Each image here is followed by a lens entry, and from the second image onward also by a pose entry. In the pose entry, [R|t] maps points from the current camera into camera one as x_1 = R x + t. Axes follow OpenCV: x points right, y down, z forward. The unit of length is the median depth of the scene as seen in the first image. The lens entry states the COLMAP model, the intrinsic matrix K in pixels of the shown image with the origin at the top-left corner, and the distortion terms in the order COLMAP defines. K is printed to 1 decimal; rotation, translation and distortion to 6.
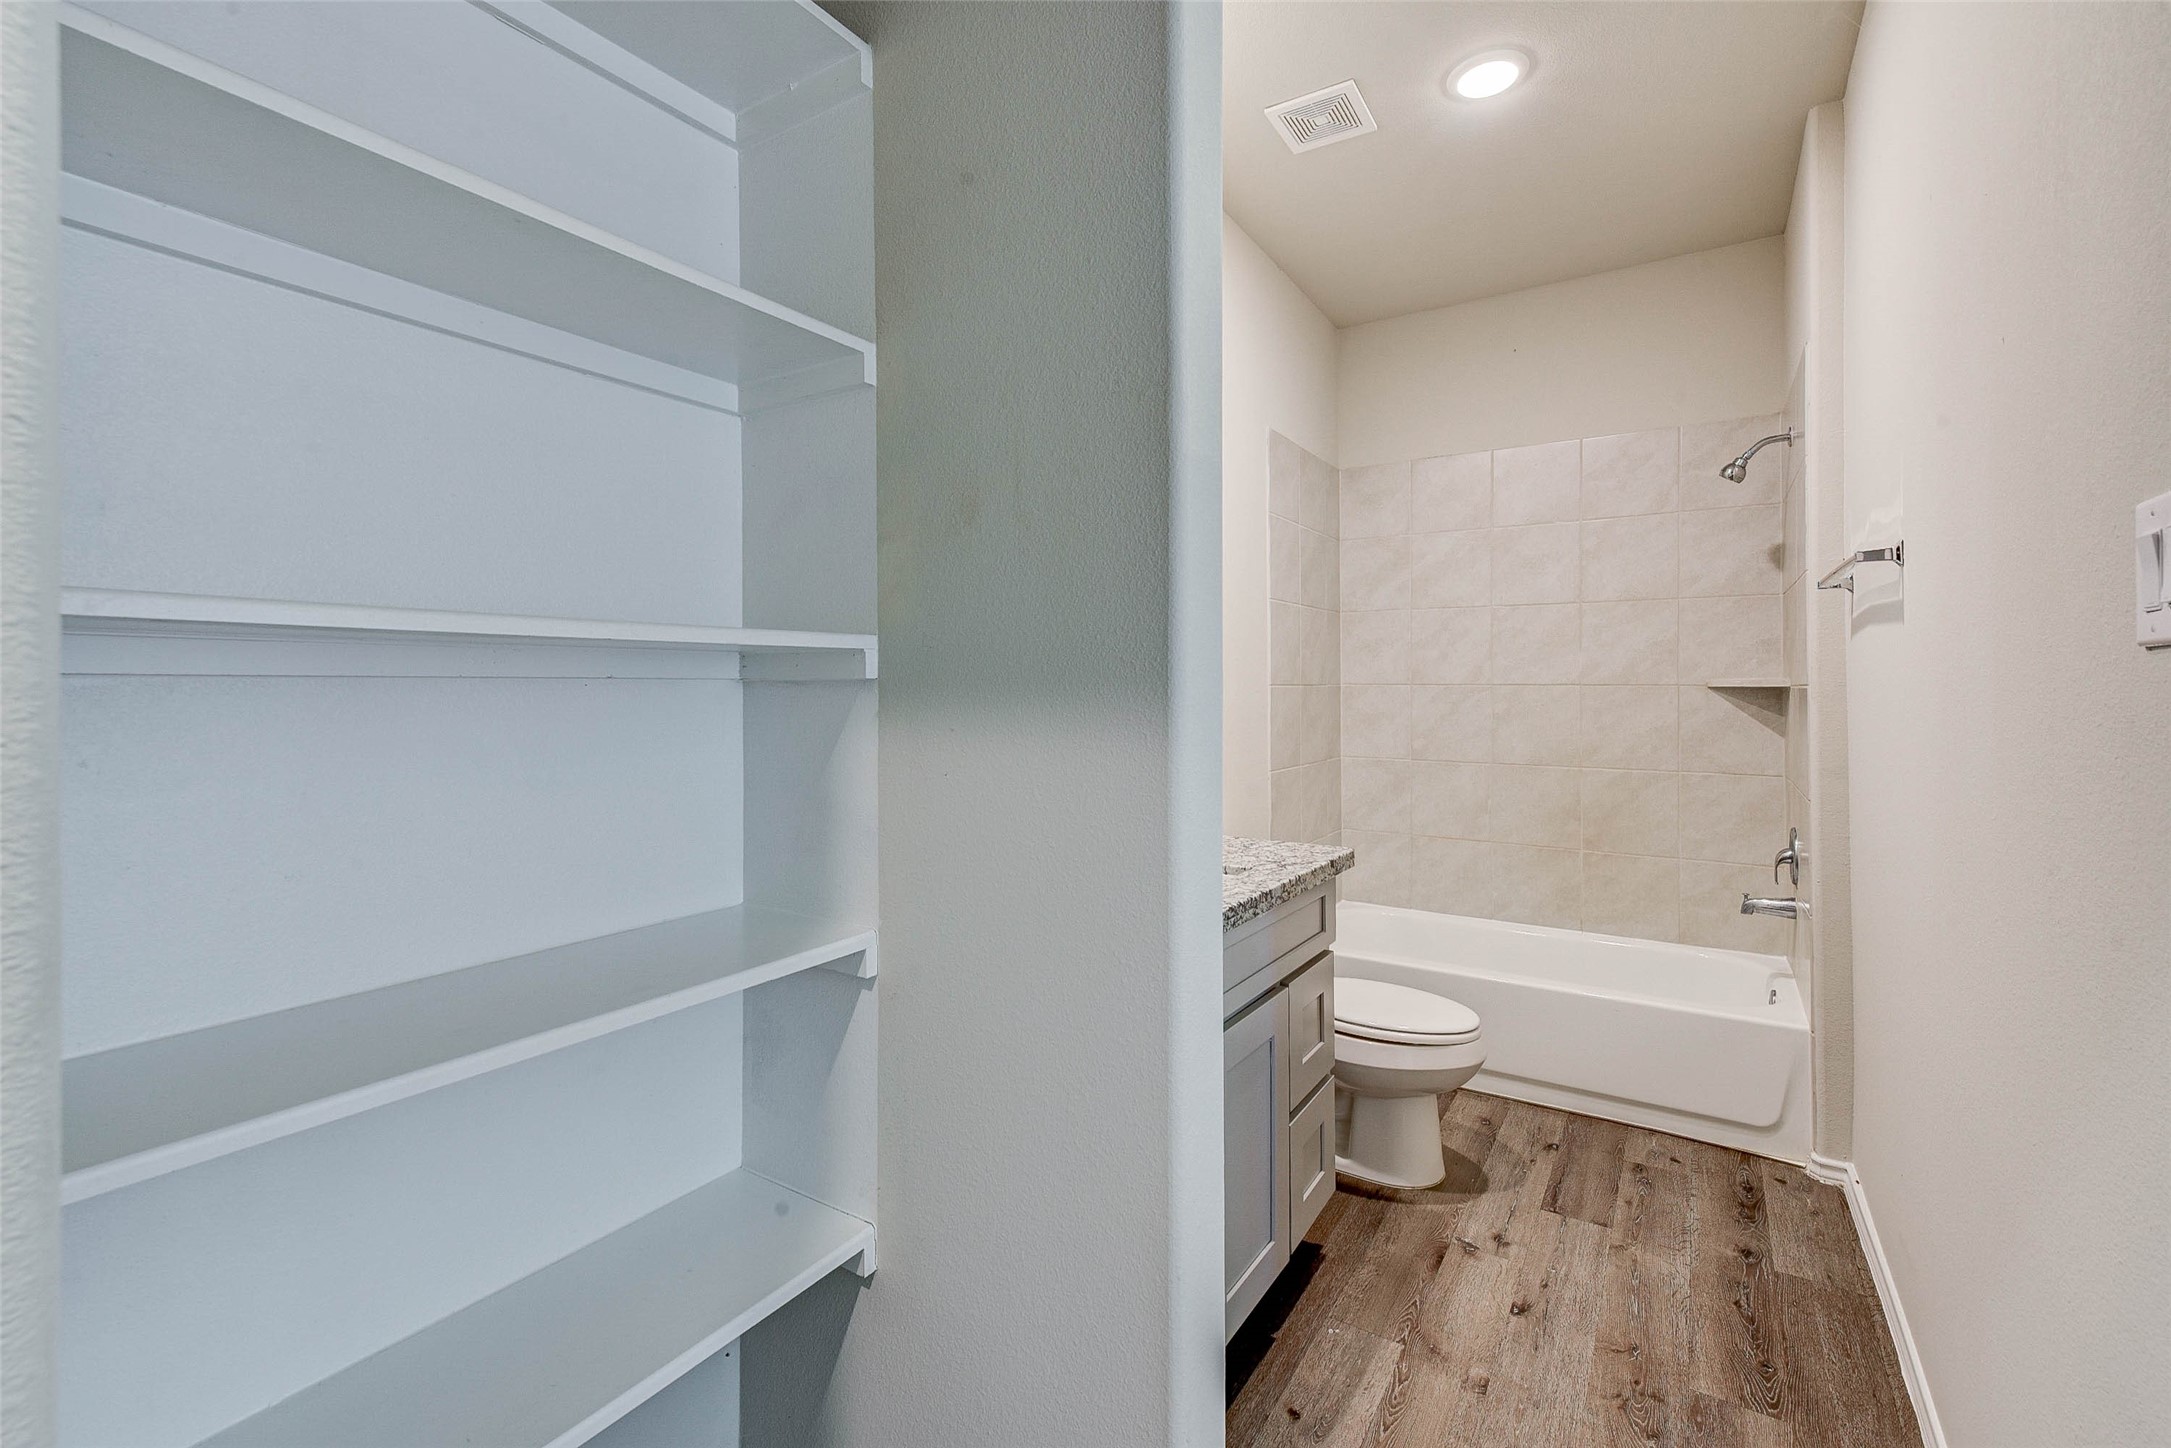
lens RADIAL K [[942.7, 0, 1094.6], [0, 942.7, 701.3], [0, 0, 1]] dist [0.004654, -0.000562]
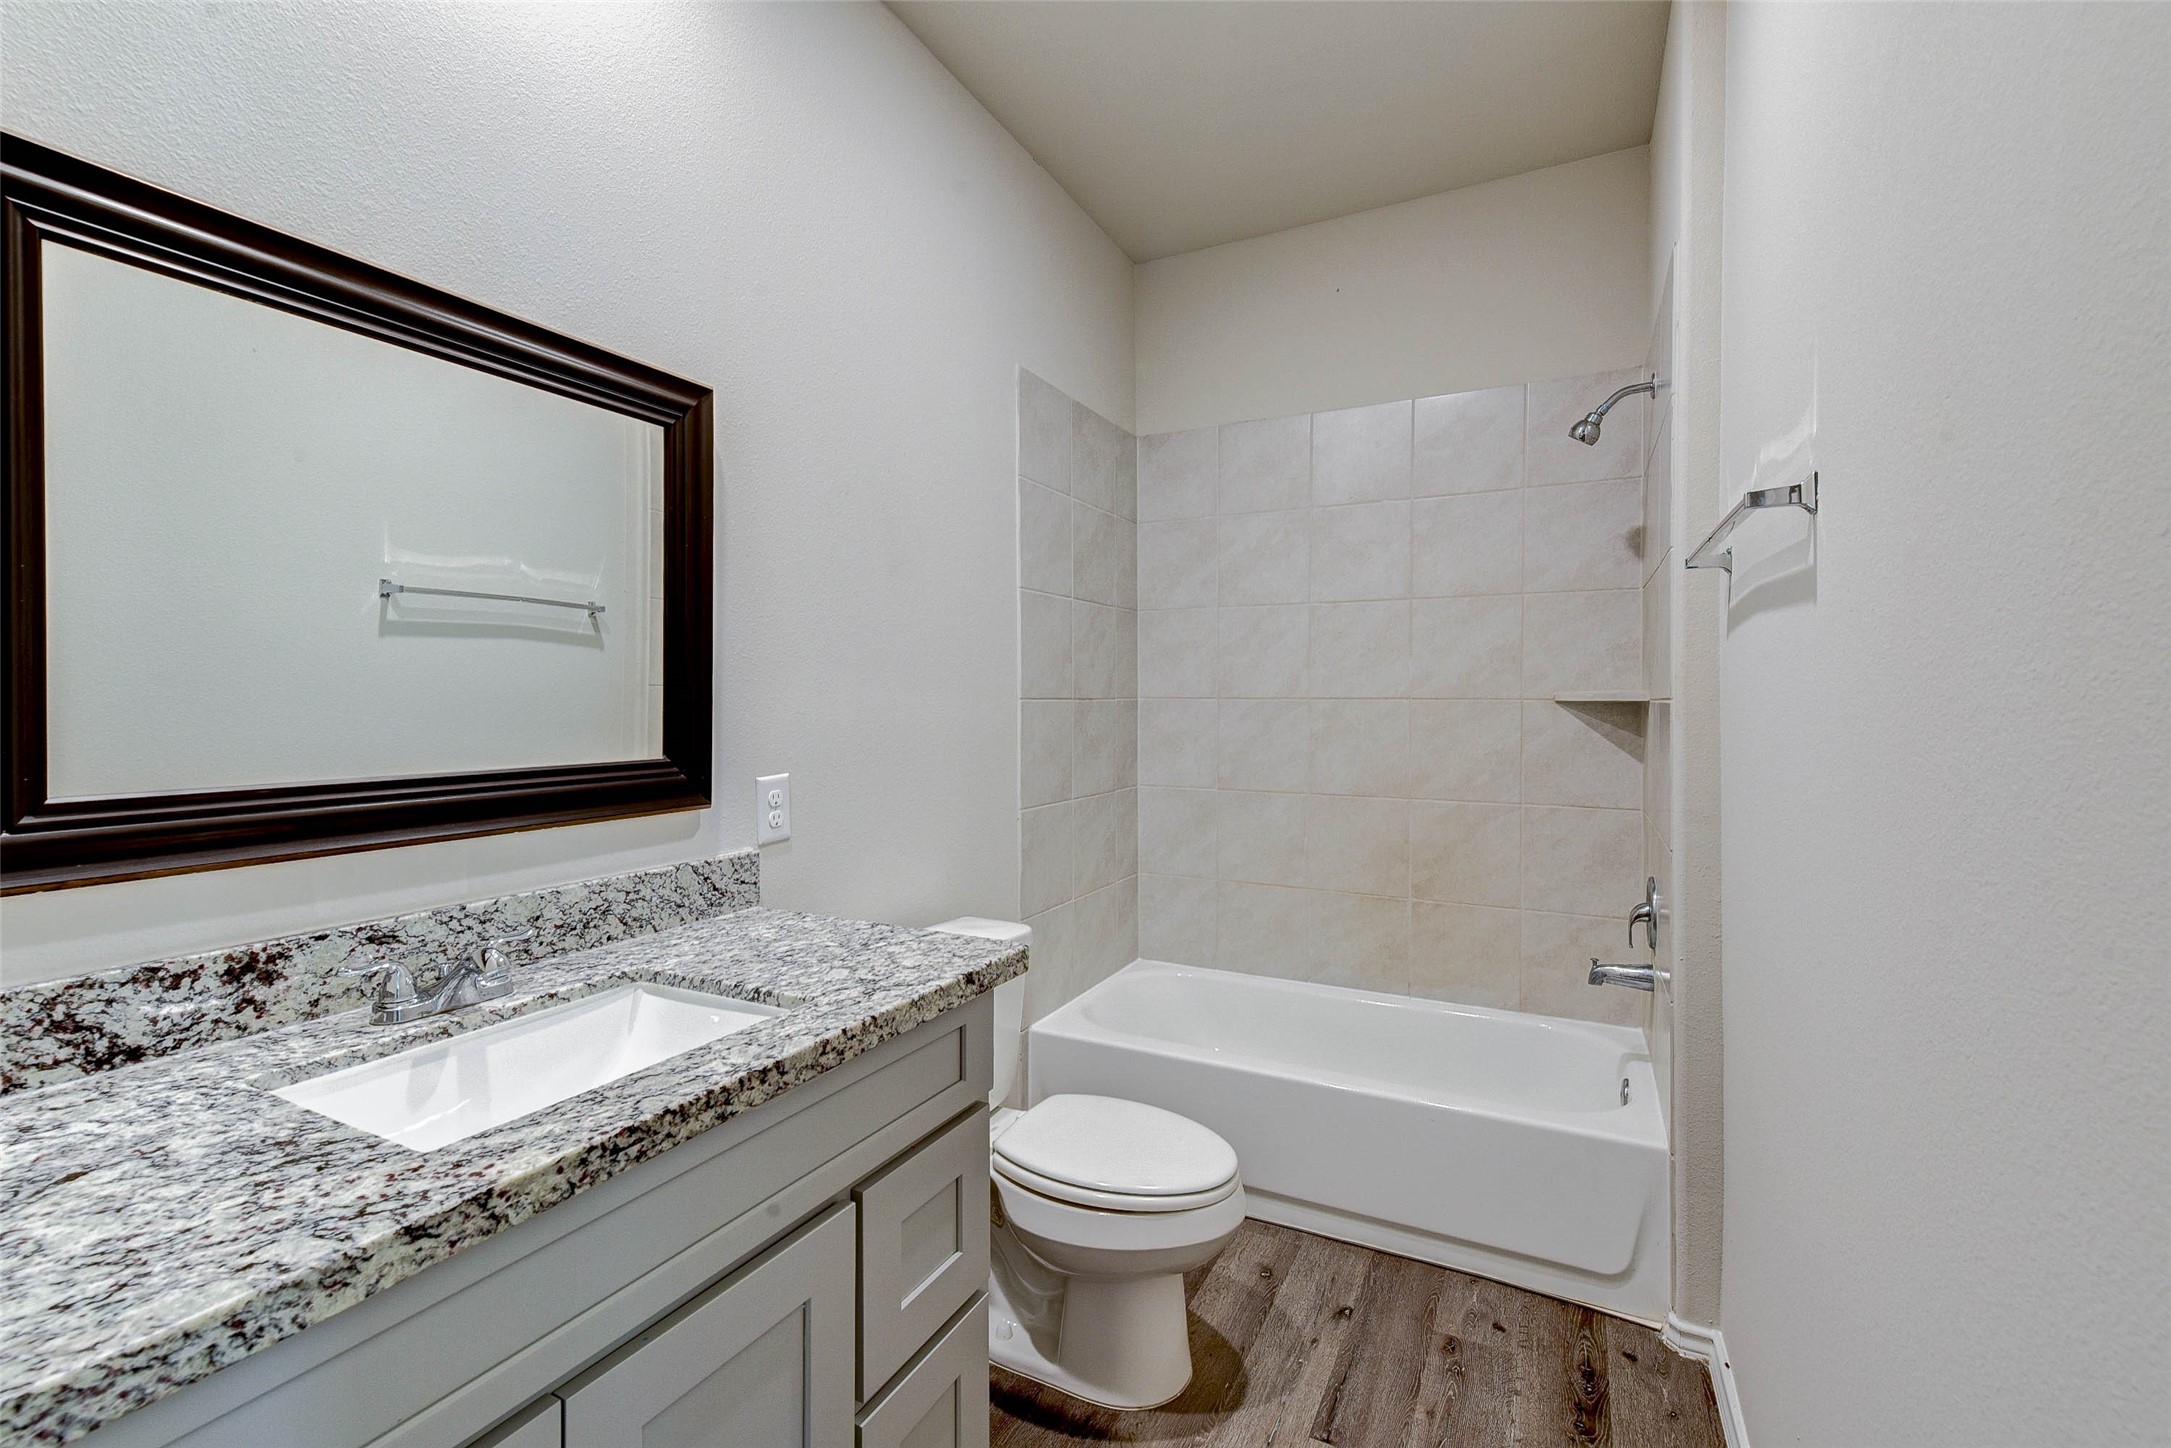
lens RADIAL K [[935.8, 0, 1076.9], [0, 935.8, 734.3], [0, 0, 1]] dist [0.004154, 0.000460]
pose [[0.996465, -0.003883, 0.083920, 0.190033], [0.002109, 0.999773, 0.021215, -0.005061], [-0.083983, -0.020963, 0.996247, 0.254717]]
